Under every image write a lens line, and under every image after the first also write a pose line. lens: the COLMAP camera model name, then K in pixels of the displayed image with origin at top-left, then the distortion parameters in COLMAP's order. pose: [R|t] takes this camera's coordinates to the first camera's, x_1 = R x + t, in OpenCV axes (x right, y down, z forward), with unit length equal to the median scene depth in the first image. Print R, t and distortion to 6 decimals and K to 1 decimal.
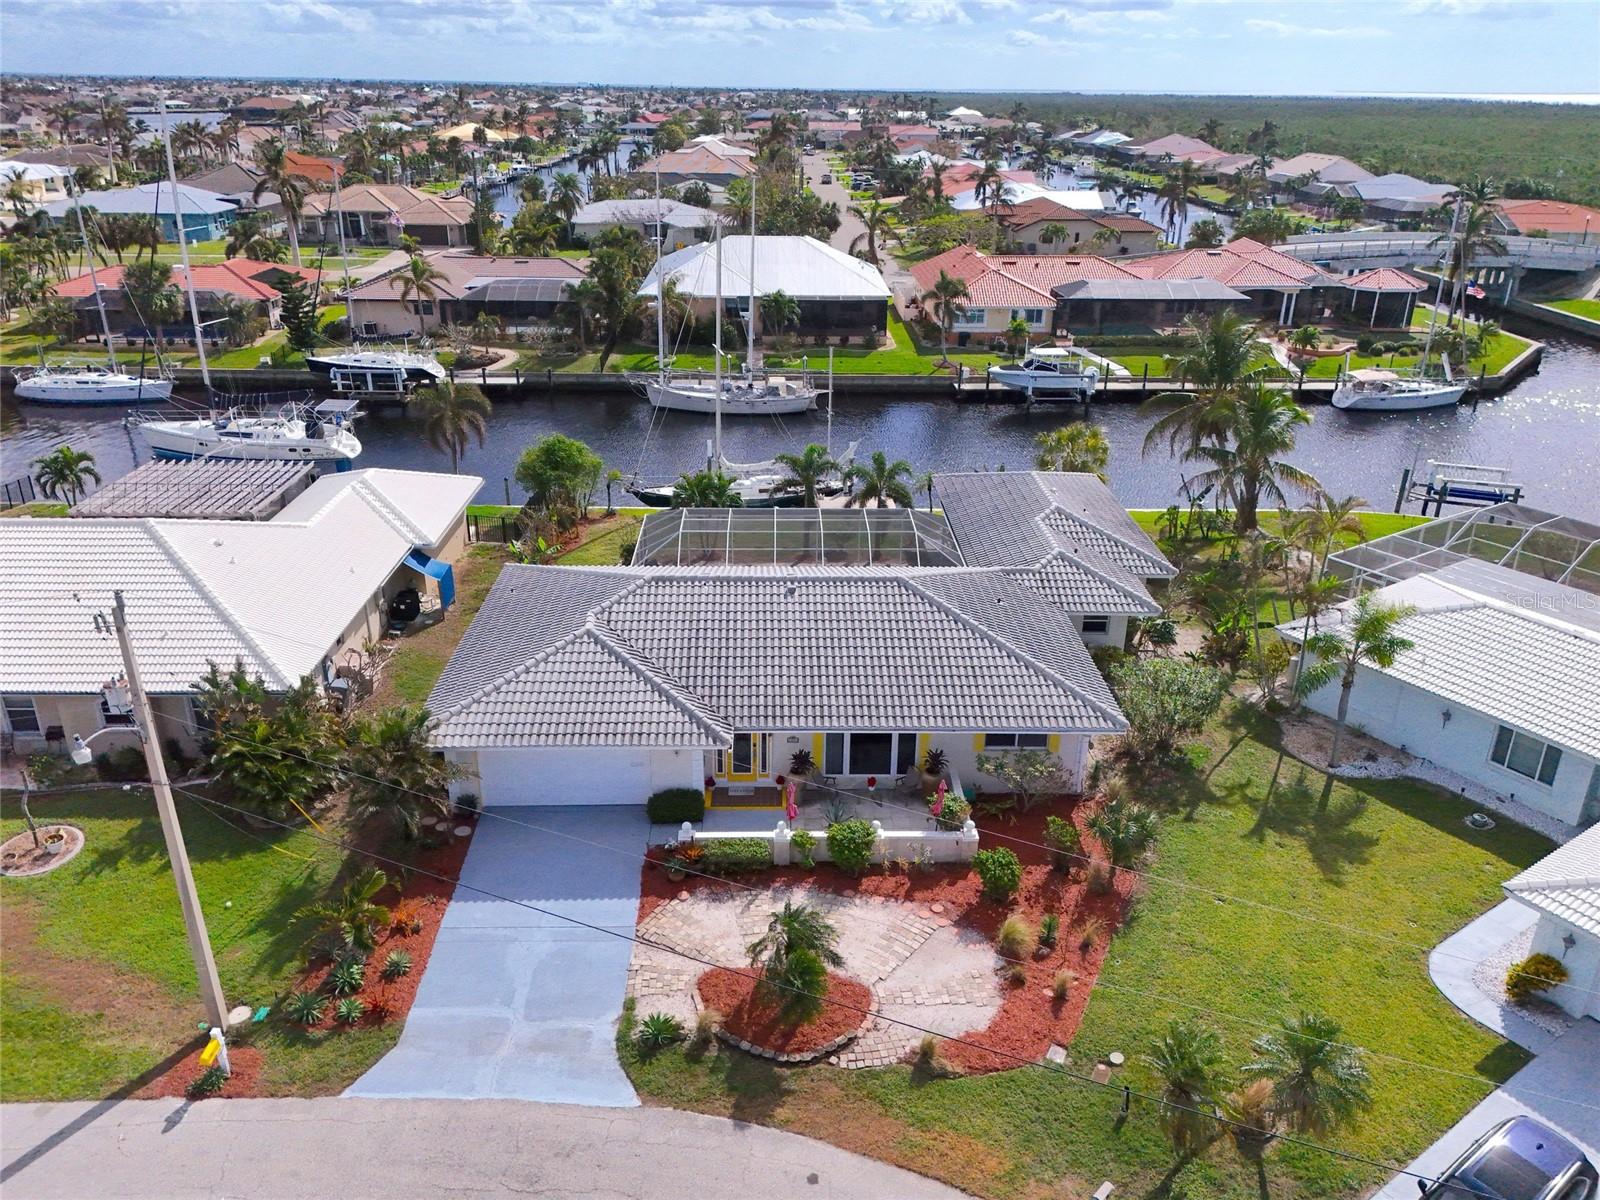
lens RADIAL K [[1183.2, 0, 800.0], [0, 1183.2, 600.0], [0, 0, 1]] dist [0.047405, -0.043172]
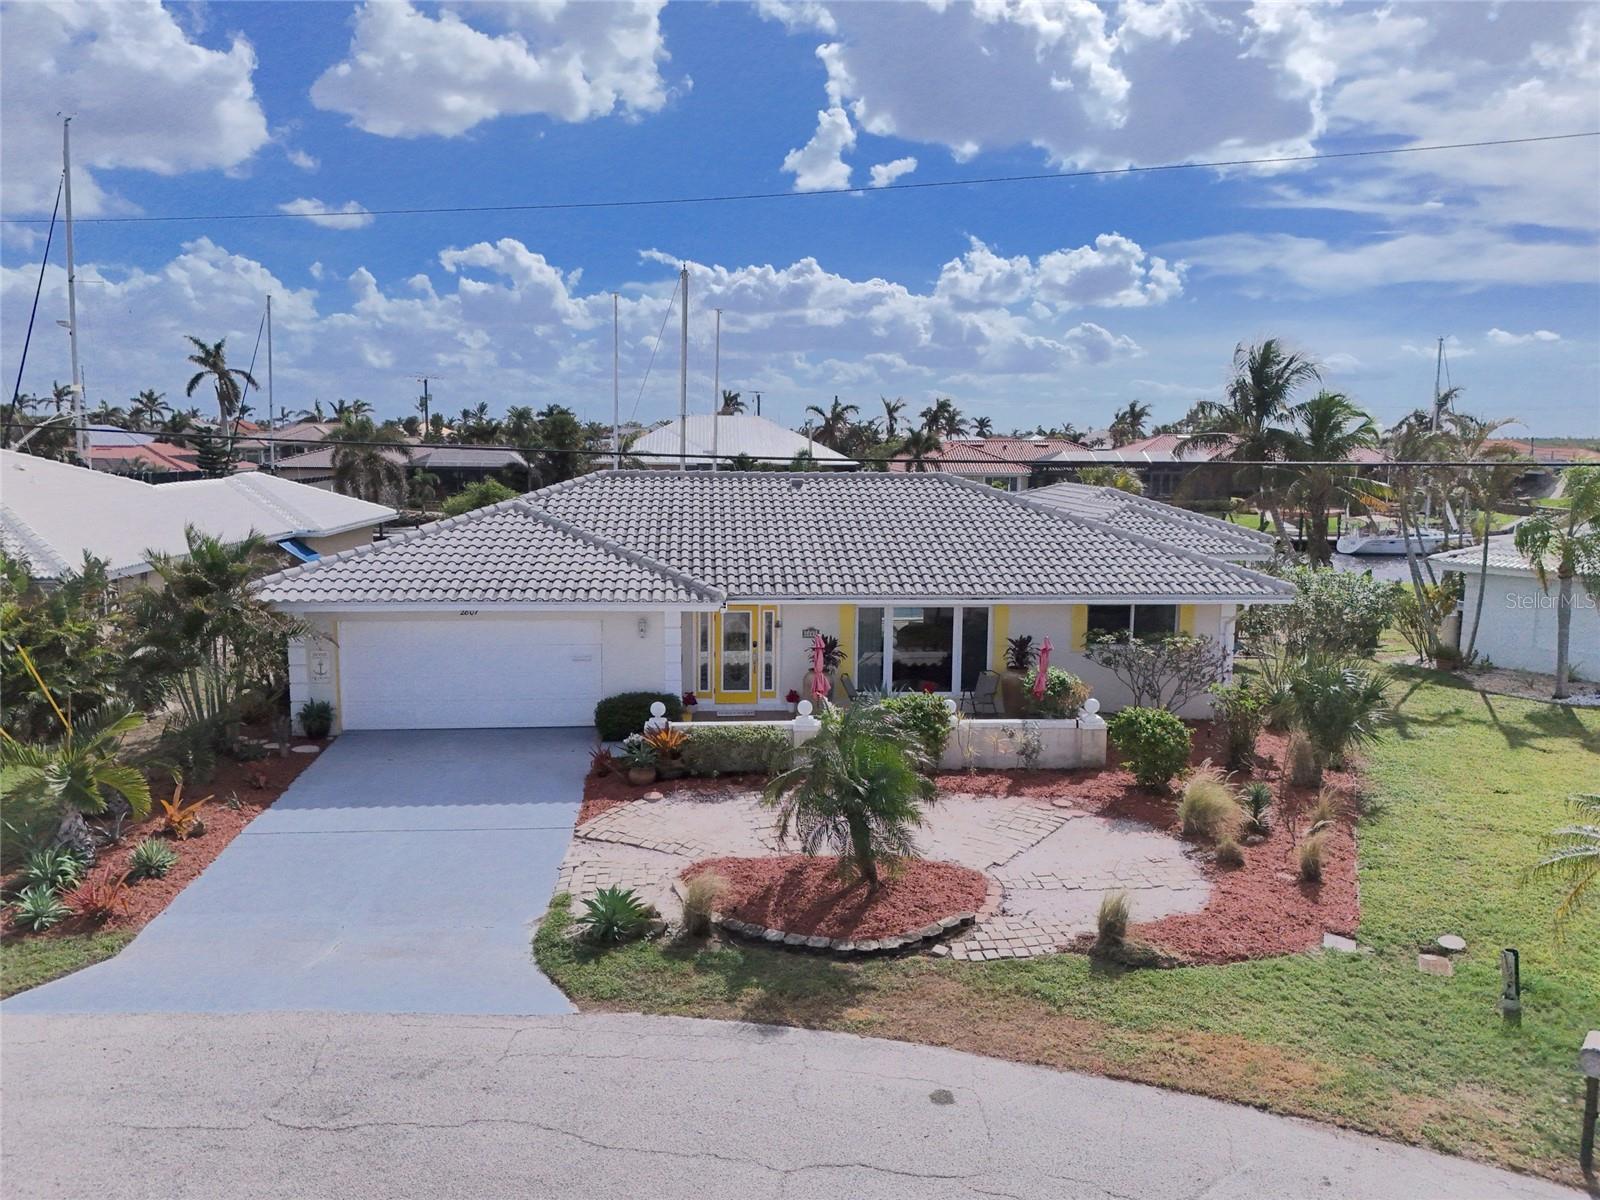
lens RADIAL K [[1183.2, 0, 800.0], [0, 1183.2, 600.0], [0, 0, 1]] dist [0.047405, -0.043172]
pose [[0.998879, -0.008671, 0.046532, -0.026936], [0.020792, 0.963538, -0.266761, 0.172532], [-0.042523, 0.267430, 0.962639, 0.203483]]
